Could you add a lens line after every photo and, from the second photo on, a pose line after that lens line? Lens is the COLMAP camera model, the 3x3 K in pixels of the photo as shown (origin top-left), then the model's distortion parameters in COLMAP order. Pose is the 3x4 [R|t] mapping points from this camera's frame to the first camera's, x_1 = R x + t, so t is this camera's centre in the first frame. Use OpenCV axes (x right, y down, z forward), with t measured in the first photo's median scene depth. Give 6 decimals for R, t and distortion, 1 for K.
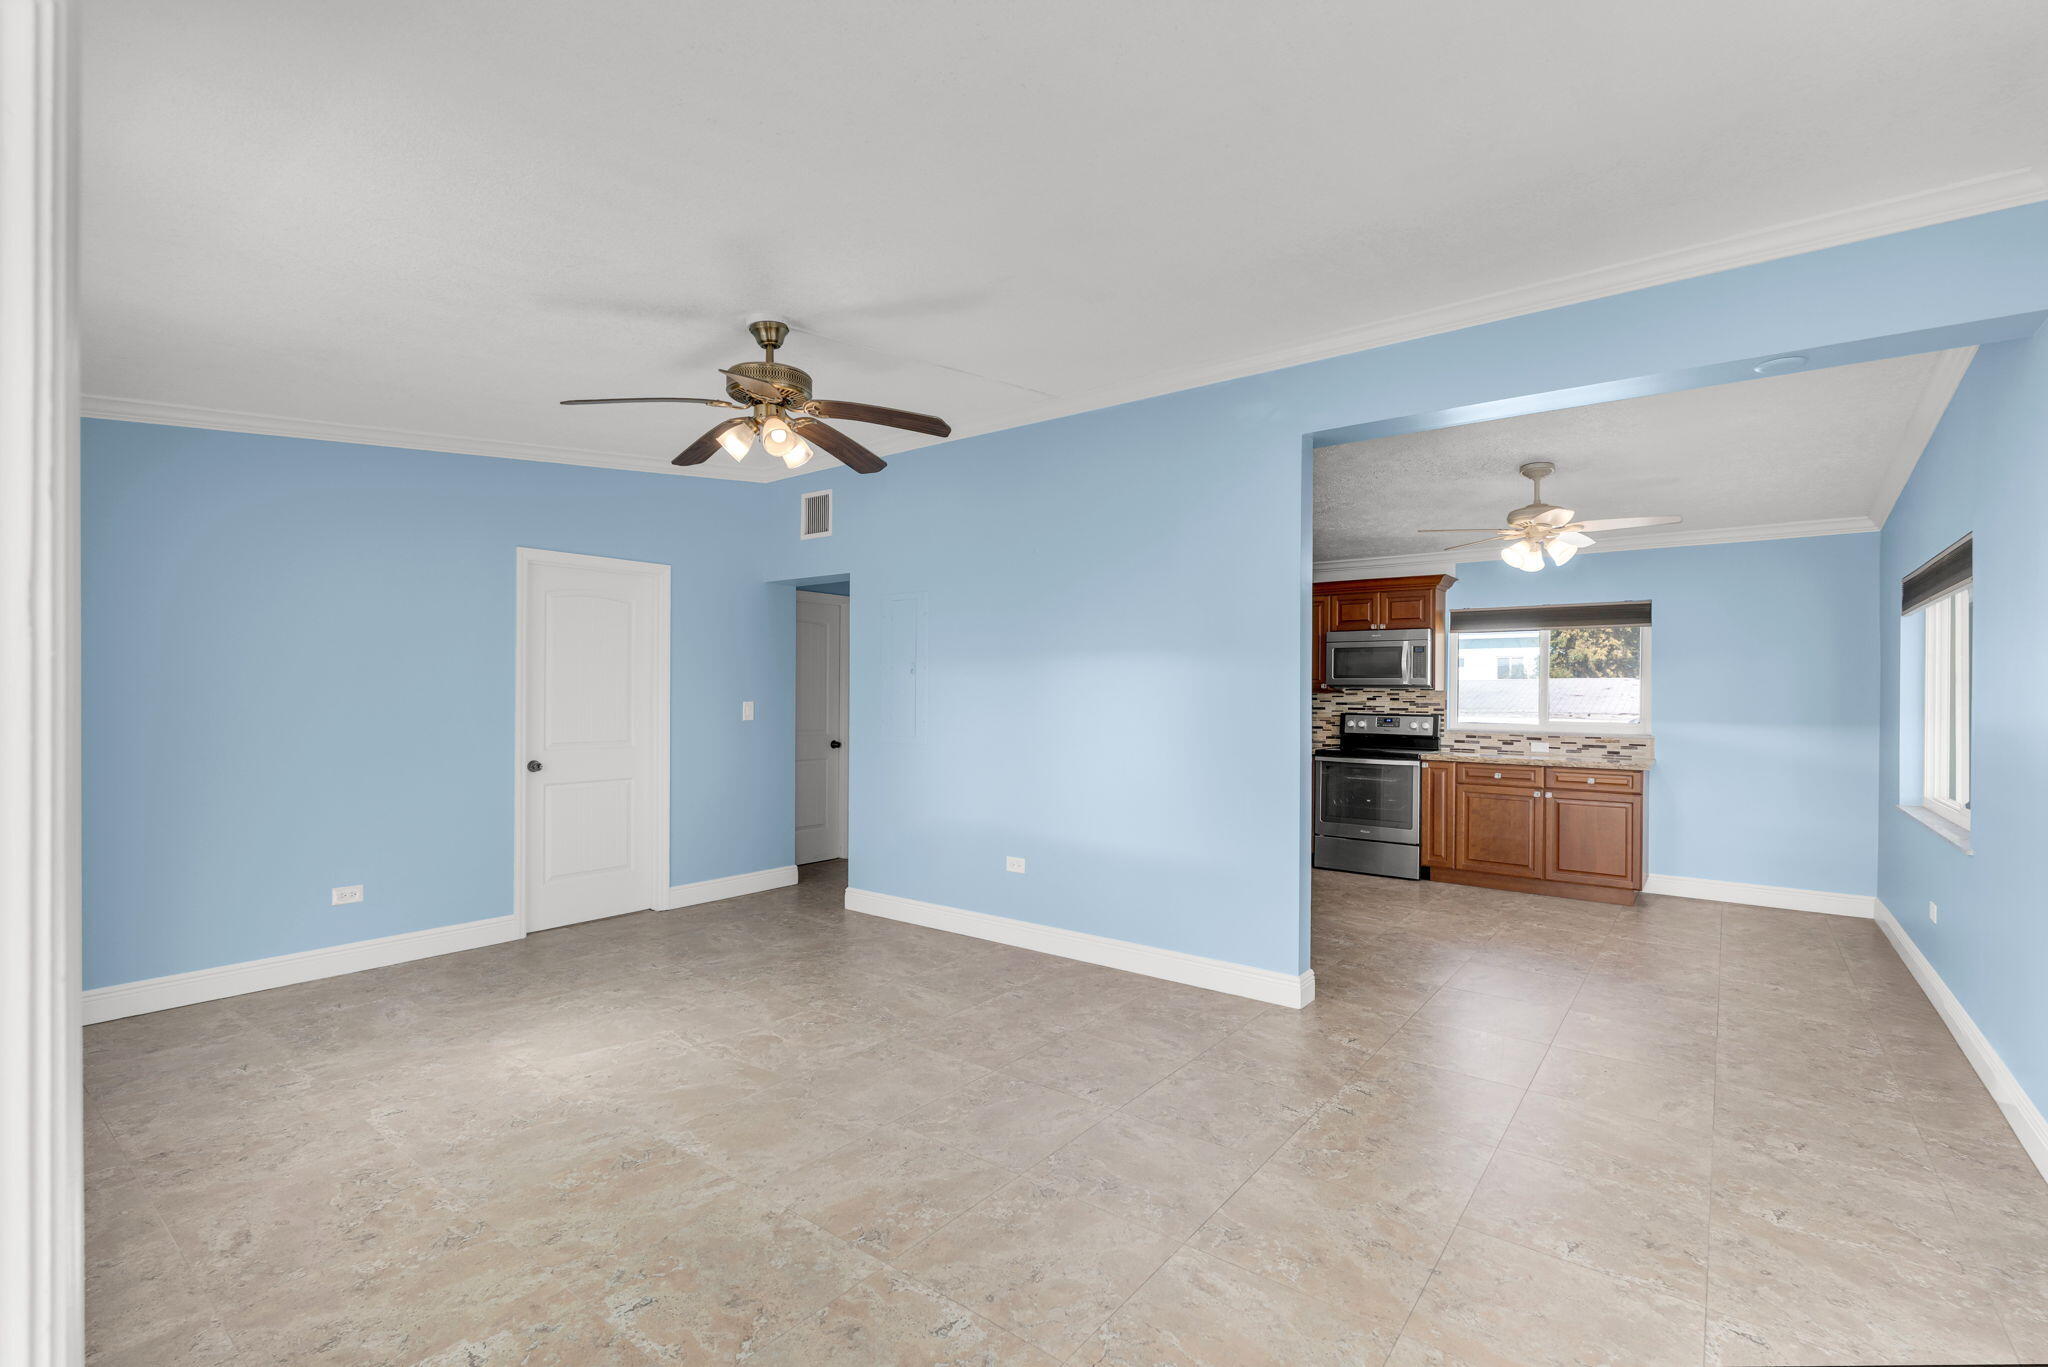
lens RADIAL K [[925.5, 0, 1024.0], [0, 925.5, 683.5], [0, 0, 1]] dist [0.000213, -0.000169]
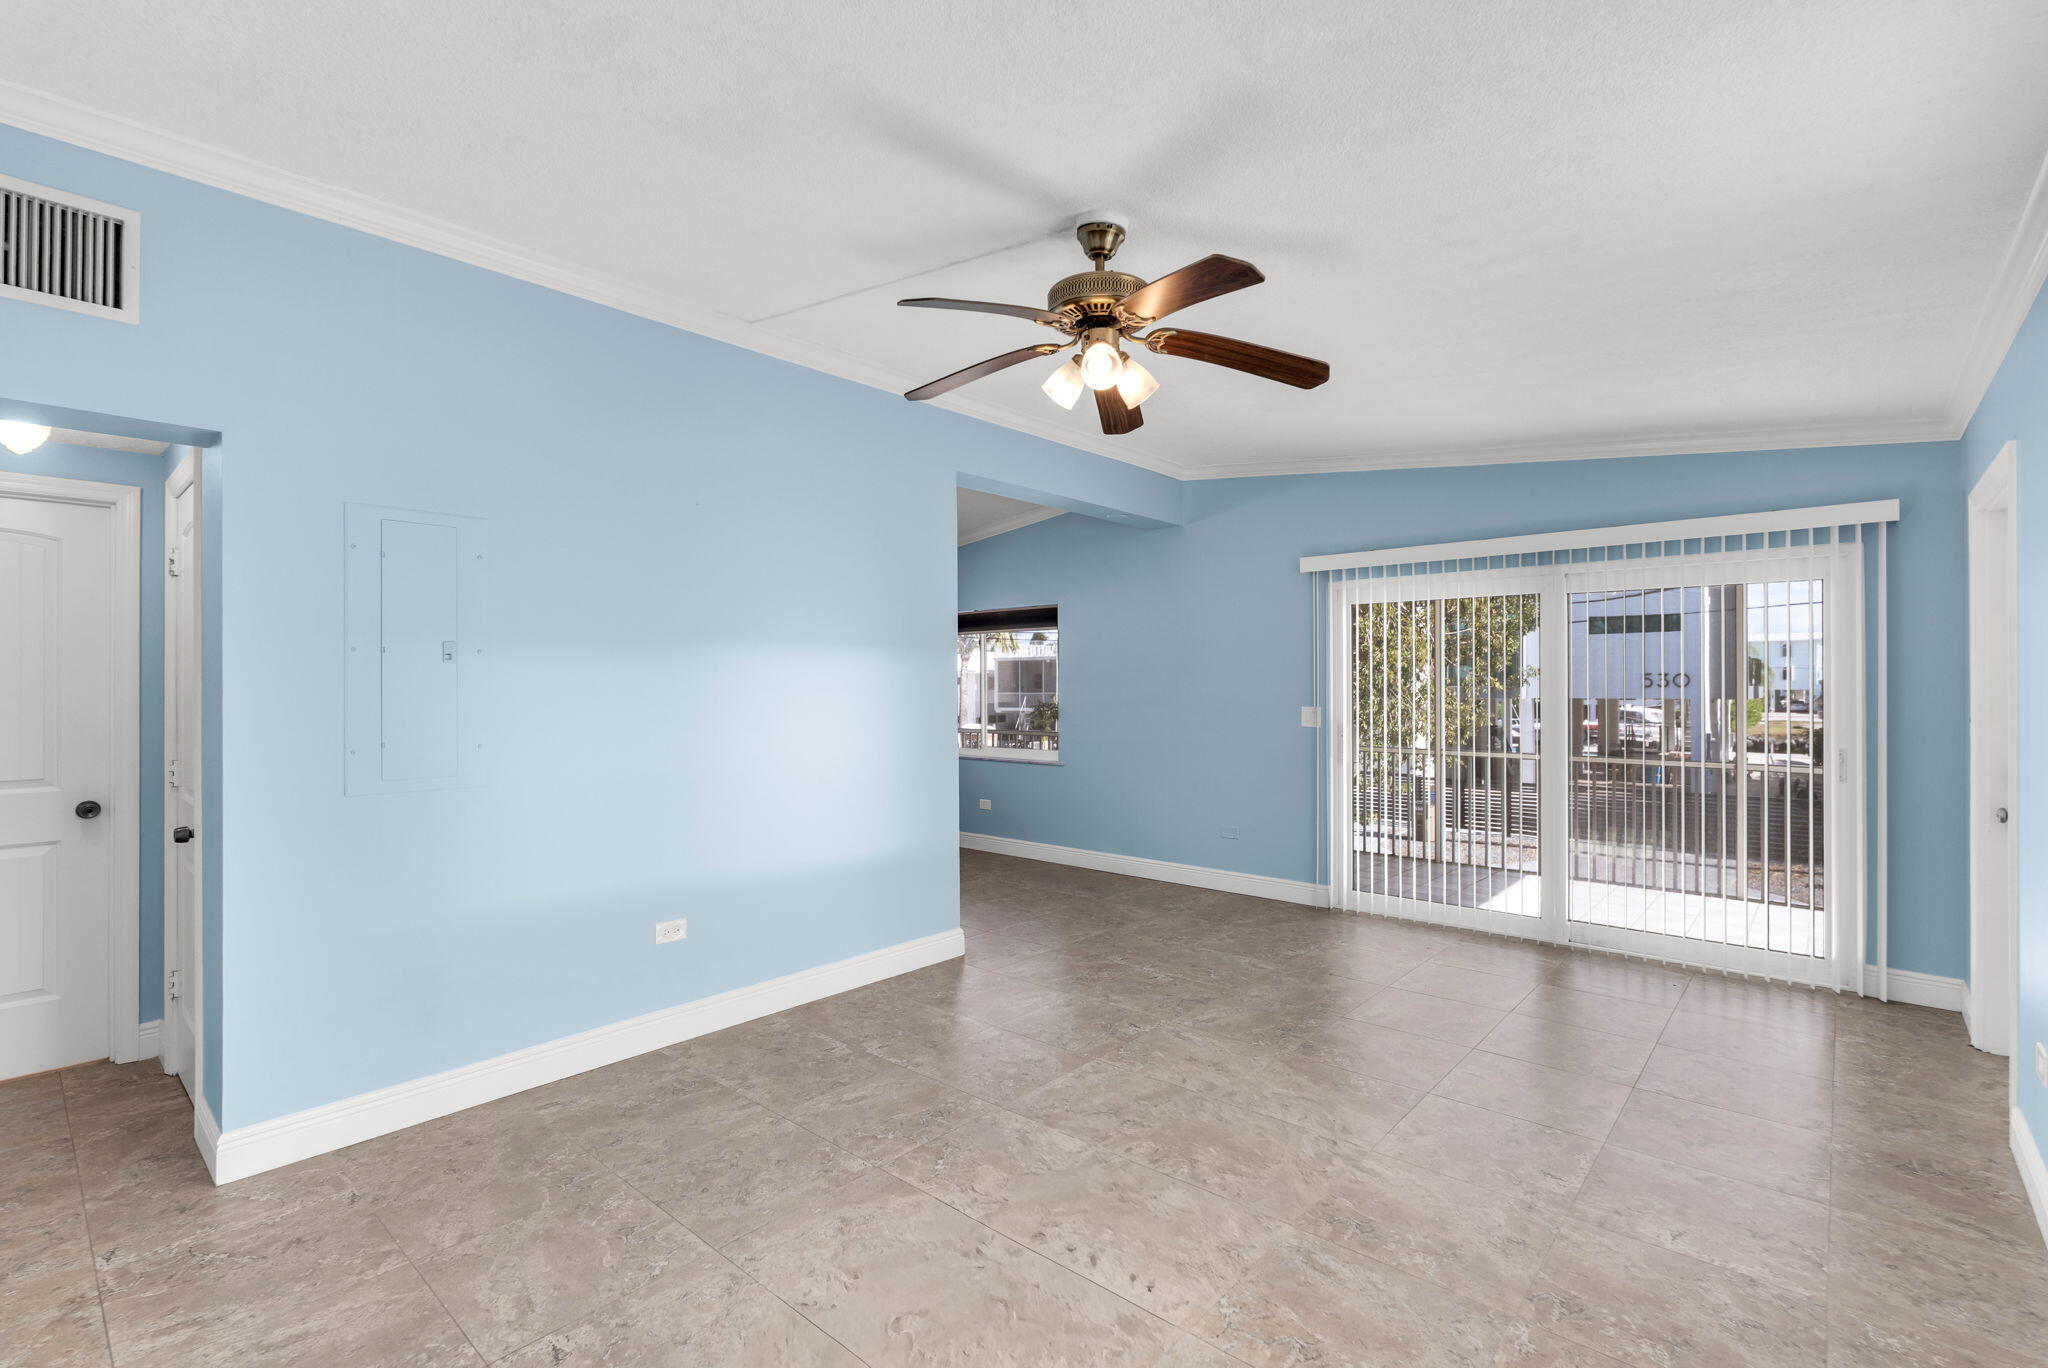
lens RADIAL K [[925.5, 0, 1024.0], [0, 925.5, 684.0], [0, 0, 1]] dist [0.000213, -0.000169]
pose [[0.062827, -0.005221, 0.998011, -1.121214], [-0.005135, 0.999971, 0.005554, -0.005901], [-0.998011, -0.005474, 0.062798, 1.071102]]
